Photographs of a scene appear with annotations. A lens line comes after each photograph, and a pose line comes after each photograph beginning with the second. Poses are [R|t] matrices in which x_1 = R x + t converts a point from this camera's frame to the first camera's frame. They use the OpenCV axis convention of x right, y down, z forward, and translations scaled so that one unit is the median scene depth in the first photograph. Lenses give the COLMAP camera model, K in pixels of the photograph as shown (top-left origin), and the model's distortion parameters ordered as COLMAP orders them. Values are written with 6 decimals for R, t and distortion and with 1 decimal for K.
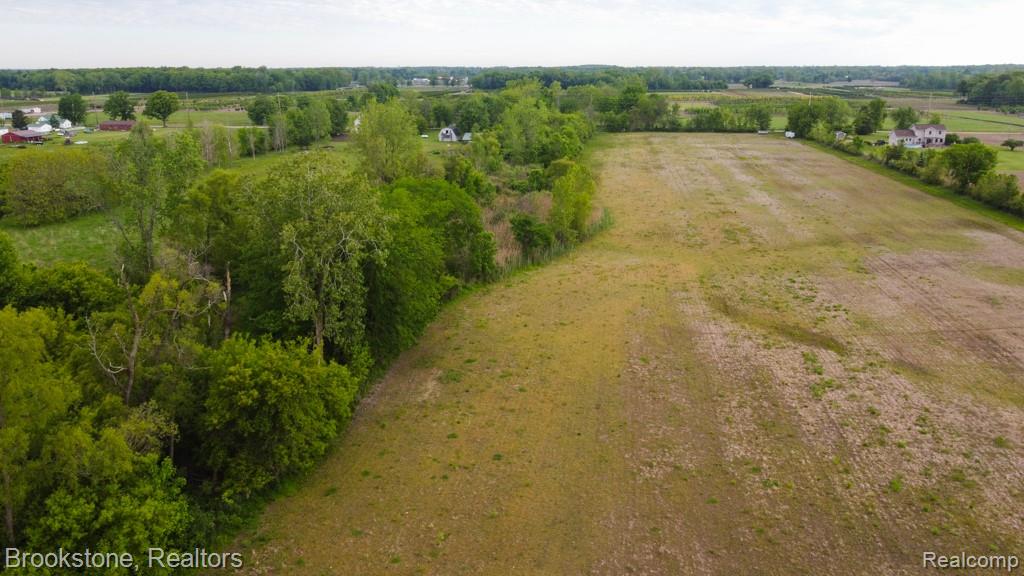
lens RADIAL K [[779.3, 0, 513.1], [0, 779.3, 290.5], [0, 0, 1]] dist [-0.002437, -0.006401]
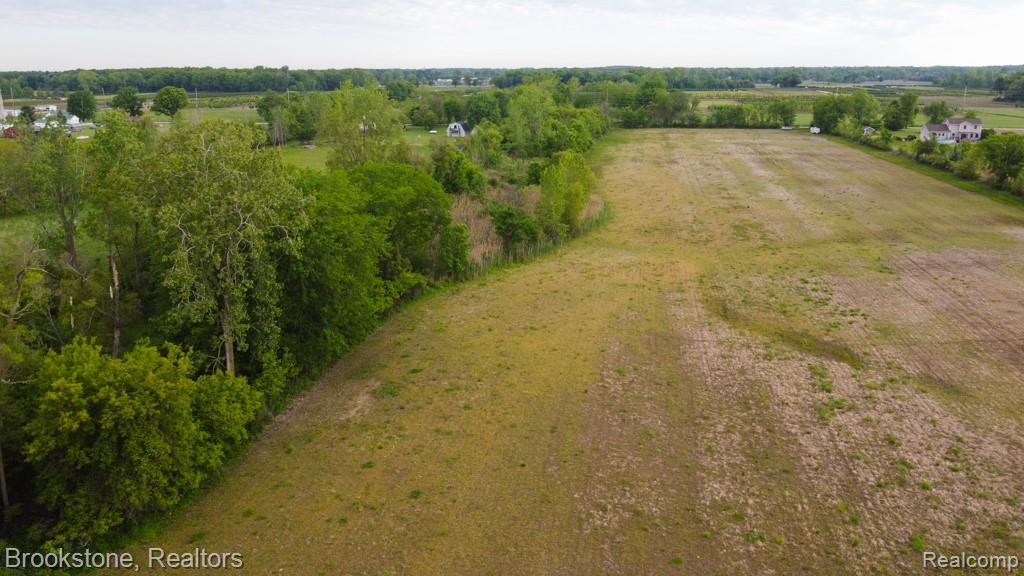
lens RADIAL K [[779.3, 0, 513.1], [0, 779.3, 289.7], [0, 0, 1]] dist [-0.002437, -0.006401]
pose [[0.999426, 0.007113, -0.033131, 0.033176], [-0.007233, 0.999968, -0.003506, 0.001529], [0.033105, 0.003744, 0.999445, 0.062451]]
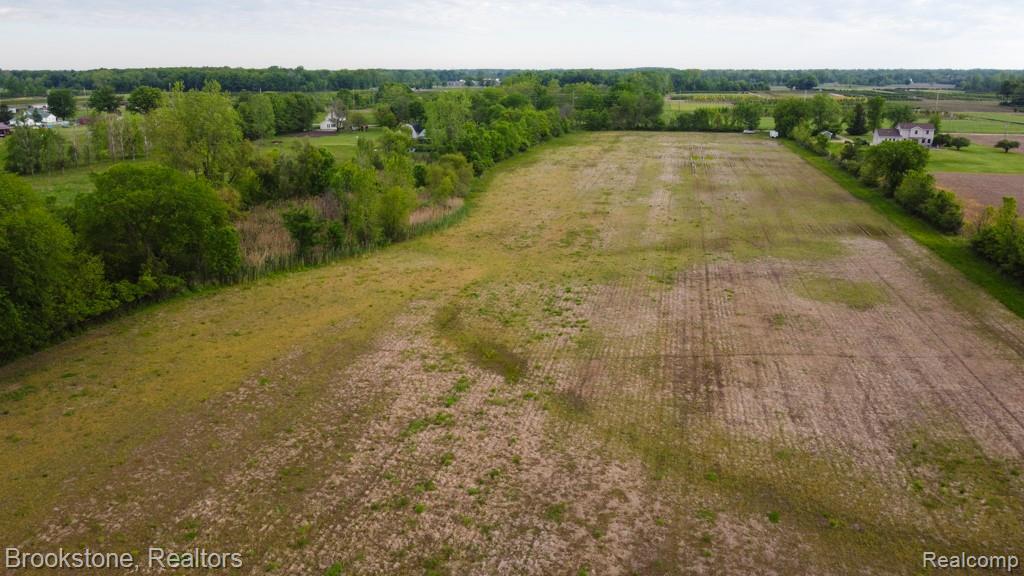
lens RADIAL K [[779.3, 0, 513.8], [0, 779.3, 287.6], [0, 0, 1]] dist [-0.002437, -0.006401]
pose [[0.996877, 0.023173, -0.075493, 0.205147], [-0.023732, 0.999697, -0.006519, -0.004661], [0.075319, 0.008290, 0.997125, 0.079525]]
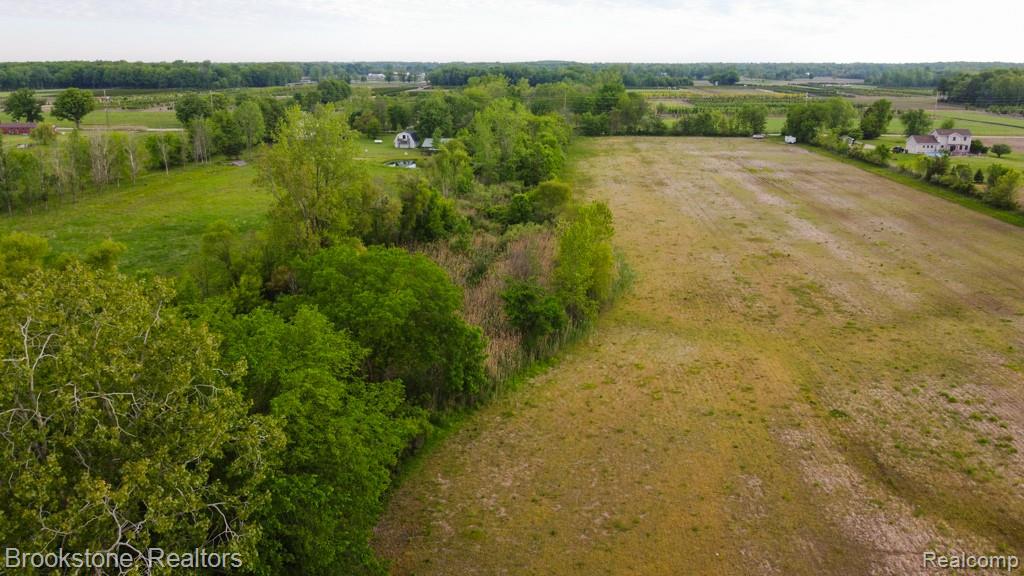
lens RADIAL K [[779.3, 0, 511.8], [0, 779.3, 285.4], [0, 0, 1]] dist [-0.002437, -0.006401]
pose [[0.998636, -0.010066, 0.051235, -0.018591], [0.010106, 0.999949, -0.000516, -0.061276], [-0.051227, 0.001033, 0.998686, 0.214207]]
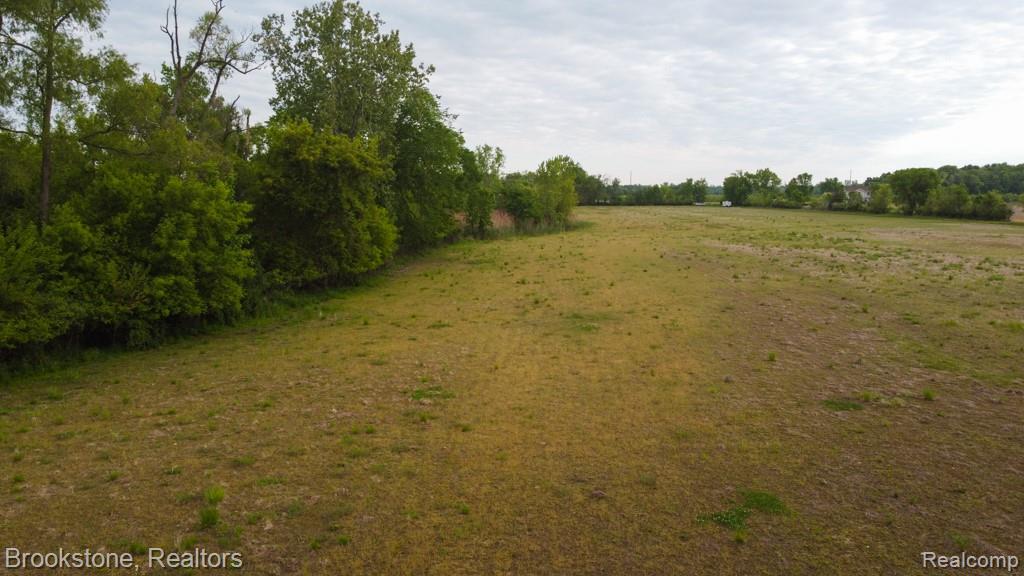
lens RADIAL K [[779.3, 0, 510.0], [0, 779.3, 281.5], [0, 0, 1]] dist [-0.002437, -0.006401]
pose [[0.995619, -0.013834, 0.092478, -0.052634], [0.029132, 0.985663, -0.166192, 0.114469], [-0.088853, 0.168158, 0.981748, 0.037677]]
